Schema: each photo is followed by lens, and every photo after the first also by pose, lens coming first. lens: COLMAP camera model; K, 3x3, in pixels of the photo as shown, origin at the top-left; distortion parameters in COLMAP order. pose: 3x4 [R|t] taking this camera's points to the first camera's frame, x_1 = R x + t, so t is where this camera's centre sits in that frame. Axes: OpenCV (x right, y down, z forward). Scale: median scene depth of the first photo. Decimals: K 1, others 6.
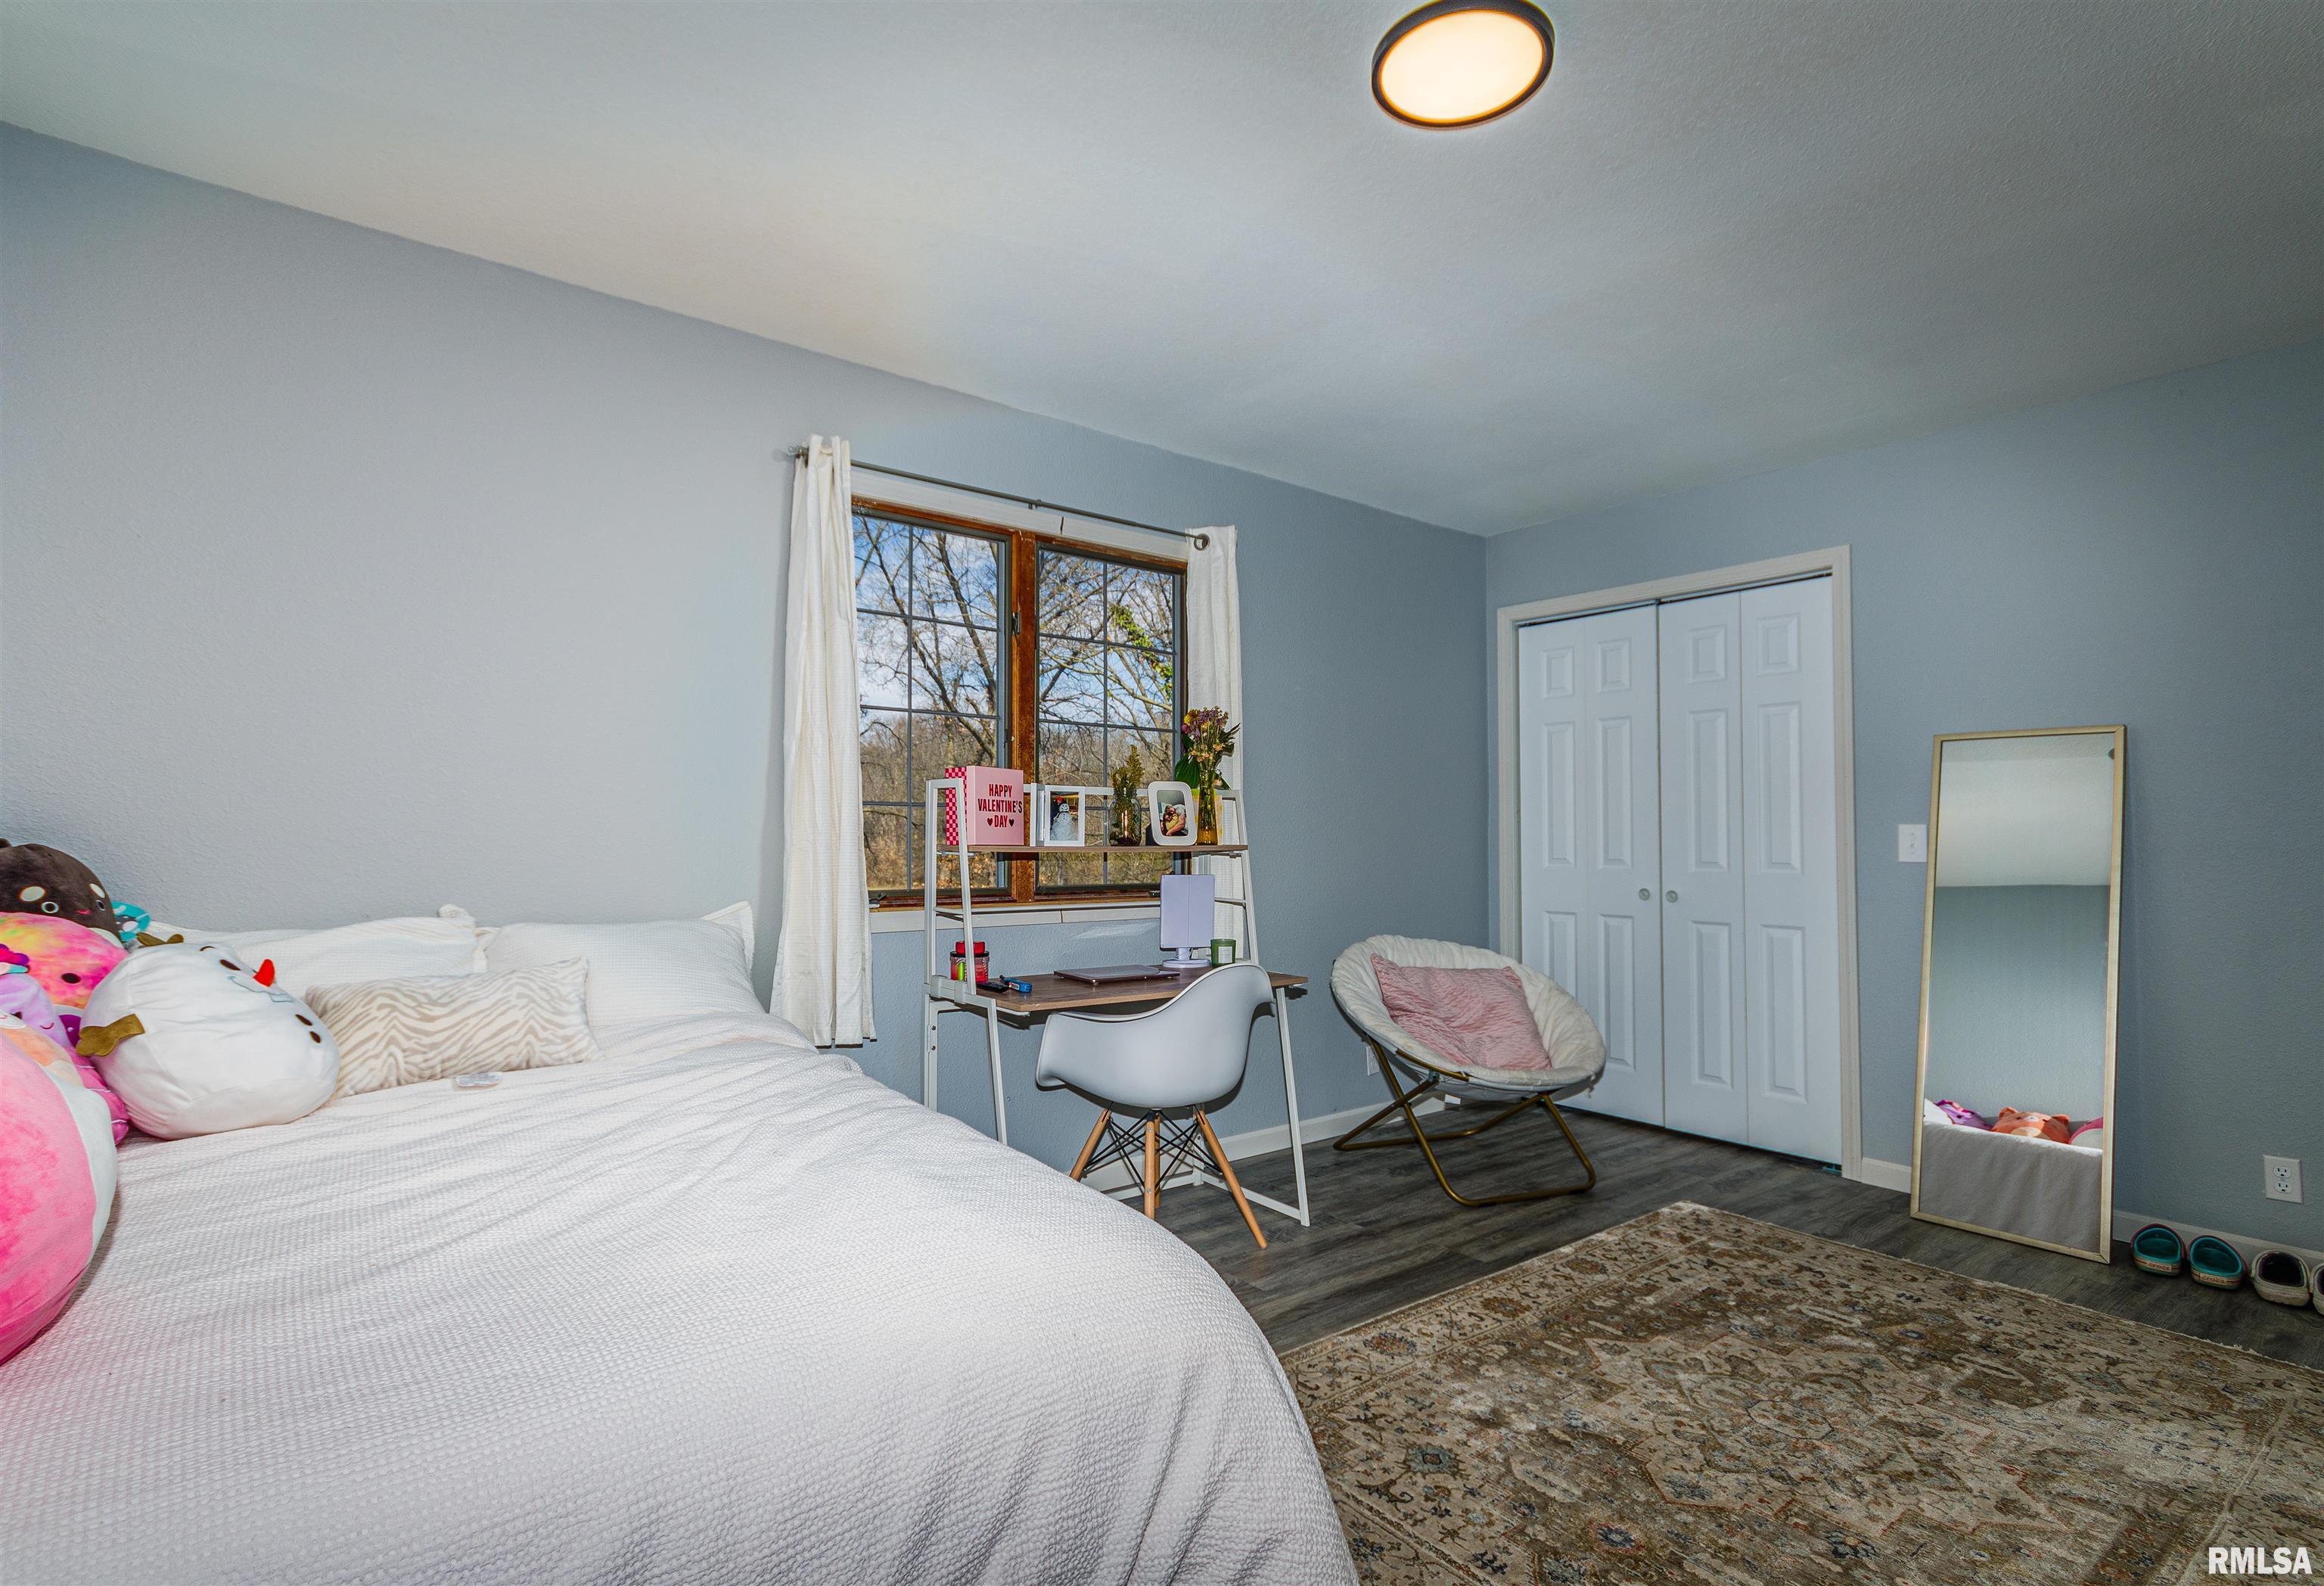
lens RADIAL K [[1086.7, 0, 1162.0], [0, 1086.7, 793.0], [0, 0, 1]] dist [0.025904, 0.000142]
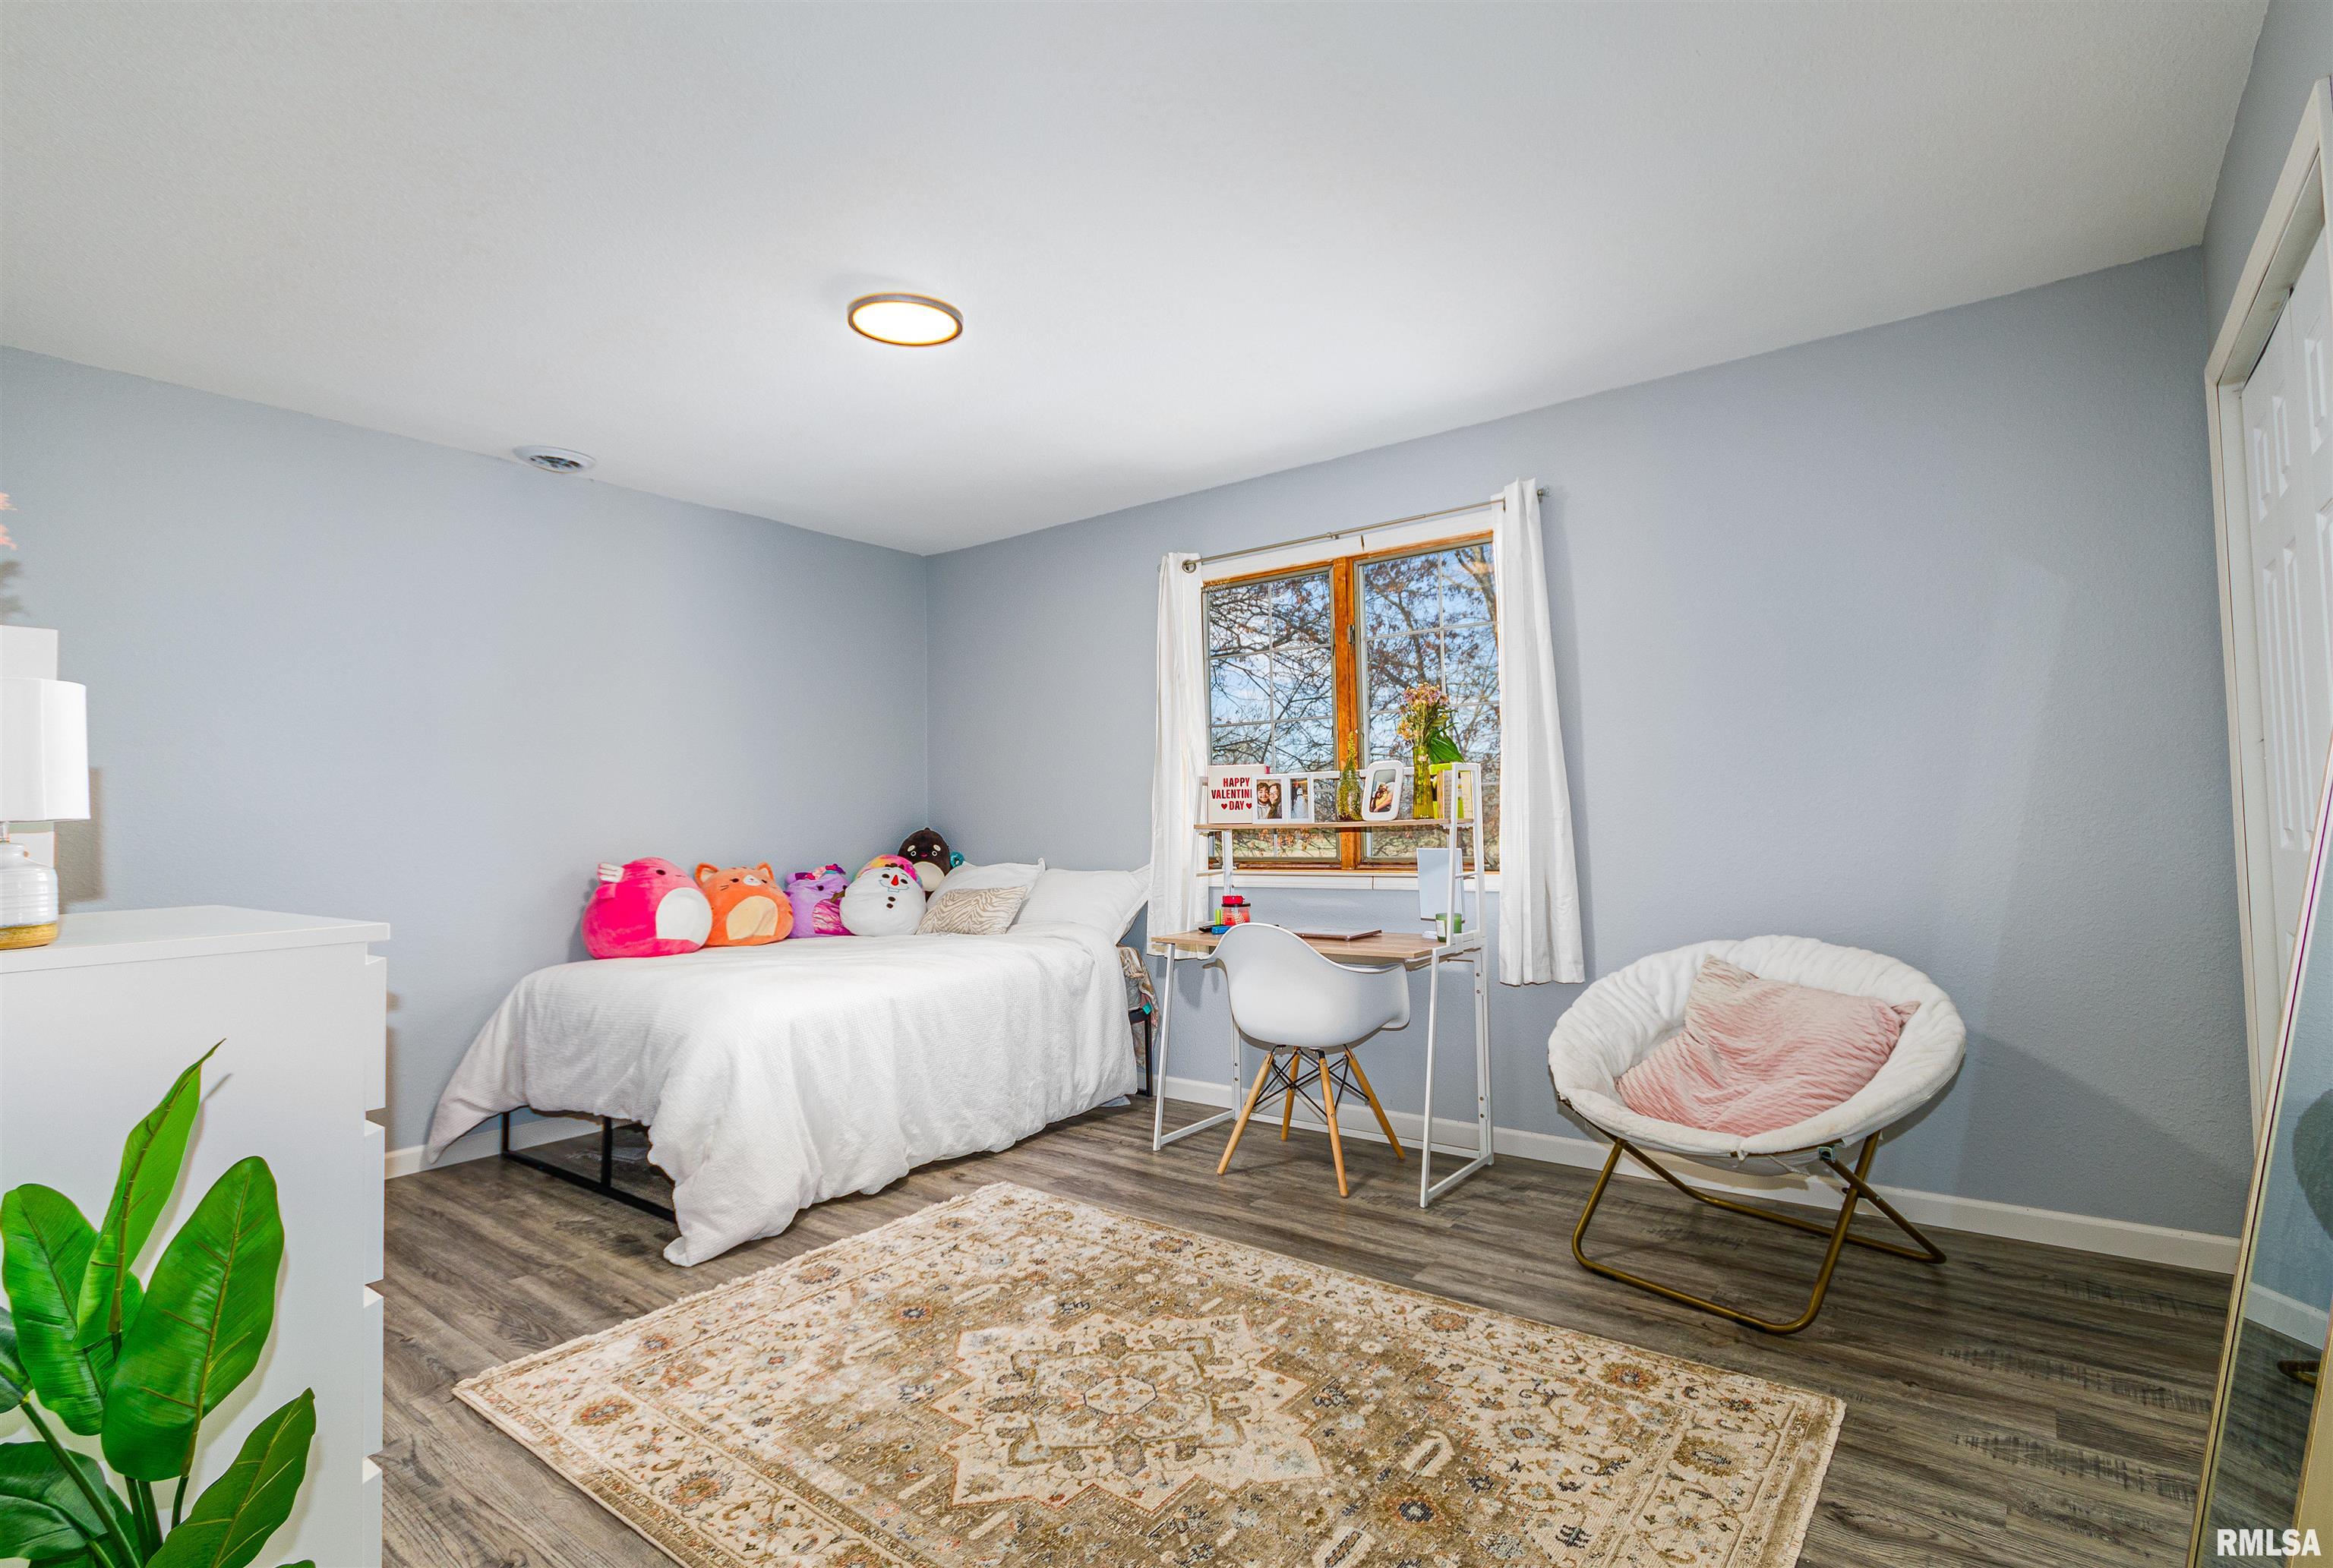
lens RADIAL K [[1062.5, 0, 1166.5], [0, 1062.5, 784.0], [0, 0, 1]] dist [0.000180, 0.000198]
pose [[0.273571, -0.051112, -0.960493, 1.022903], [0.055440, 0.997765, -0.037305, 0.041628], [0.960253, -0.043045, 0.275793, 0.542517]]
